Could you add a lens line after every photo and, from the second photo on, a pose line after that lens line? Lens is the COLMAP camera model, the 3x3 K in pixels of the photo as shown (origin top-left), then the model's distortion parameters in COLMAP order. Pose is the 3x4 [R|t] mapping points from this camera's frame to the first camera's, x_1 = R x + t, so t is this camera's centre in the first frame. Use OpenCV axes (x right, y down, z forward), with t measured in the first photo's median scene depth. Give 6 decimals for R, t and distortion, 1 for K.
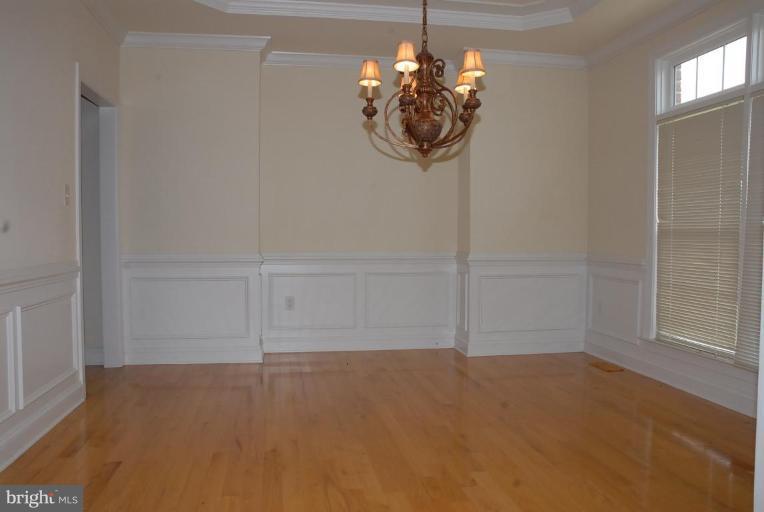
lens RADIAL K [[604.2, 0, 382.0], [0, 604.2, 256.0], [0, 0, 1]] dist [-0.108477, 0.004387]
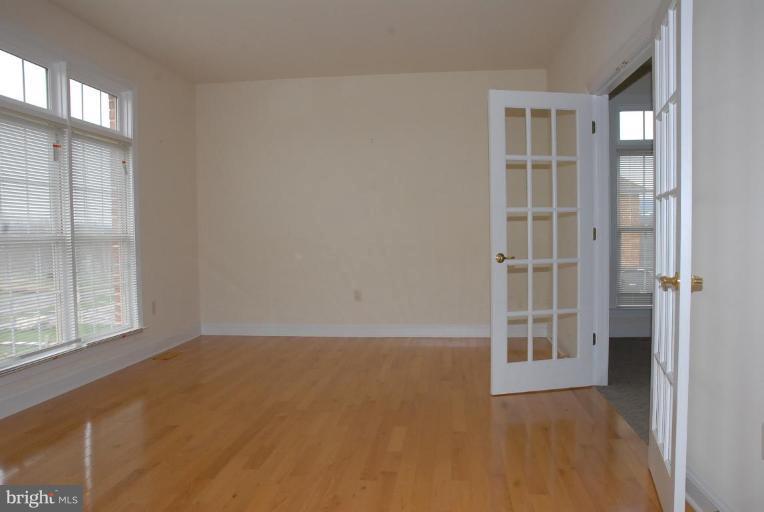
lens RADIAL K [[604.2, 0, 382.0], [0, 604.2, 256.0], [0, 0, 1]] dist [-0.108477, 0.004387]
pose [[-0.965056, 0.001962, 0.262037, -0.328063], [0.021268, 0.997259, 0.070862, -0.073959], [-0.261179, 0.073959, -0.962453, 1.984055]]
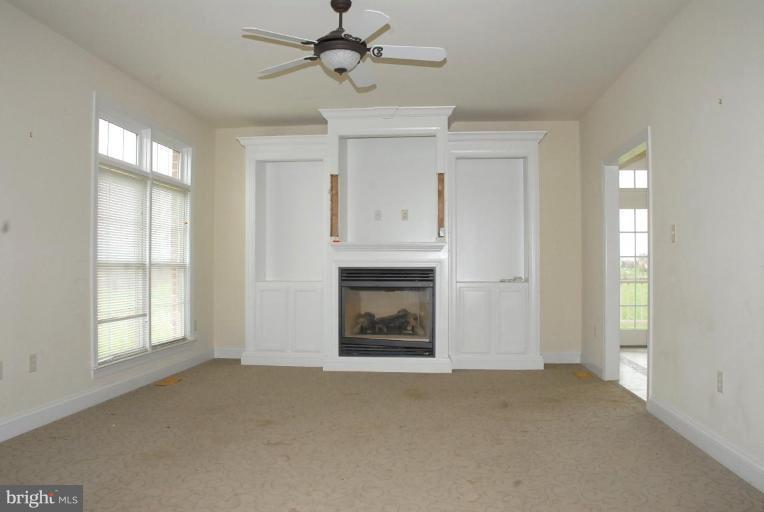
lens RADIAL K [[604.2, 0, 382.0], [0, 604.2, 256.0], [0, 0, 1]] dist [-0.108477, 0.004387]
pose [[-0.964433, 0.007833, 0.264212, -0.343634], [0.013240, 0.999738, 0.018689, -0.075632], [-0.263996, 0.021522, -0.964284, 2.058271]]
